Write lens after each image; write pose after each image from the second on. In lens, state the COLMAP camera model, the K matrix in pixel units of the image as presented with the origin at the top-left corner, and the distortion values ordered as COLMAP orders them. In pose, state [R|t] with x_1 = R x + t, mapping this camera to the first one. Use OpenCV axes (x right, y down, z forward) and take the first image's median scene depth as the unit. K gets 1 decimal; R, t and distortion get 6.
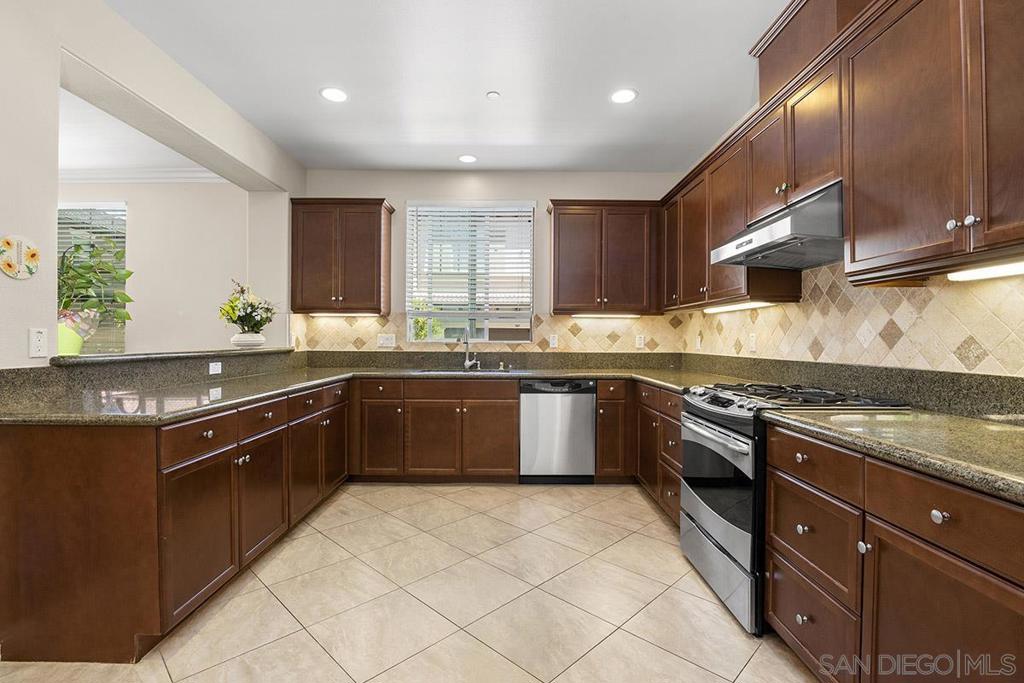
lens RADIAL K [[479.4, 0, 512.6], [0, 479.4, 341.2], [0, 0, 1]] dist [-0.004963, -0.009944]
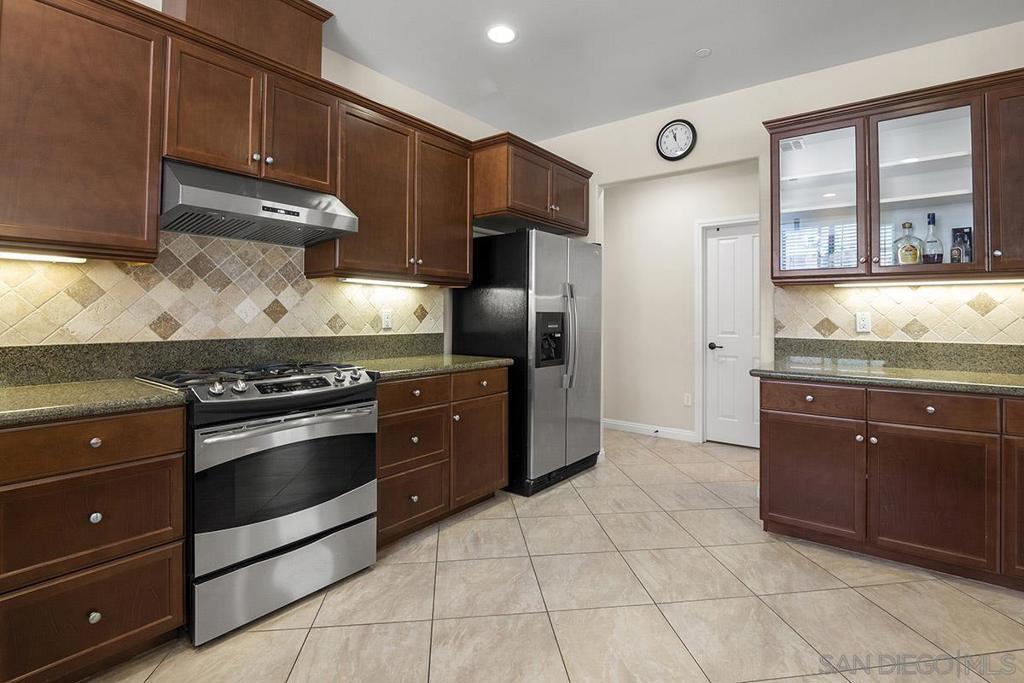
lens RADIAL K [[479.4, 0, 514.6], [0, 479.4, 307.0], [0, 0, 1]] dist [-0.004963, -0.009944]
pose [[-0.785210, 0.006693, 0.619193, -0.271660], [-0.004619, 0.999850, -0.016666, -0.004510], [-0.619212, -0.015947, -0.785062, 0.901862]]
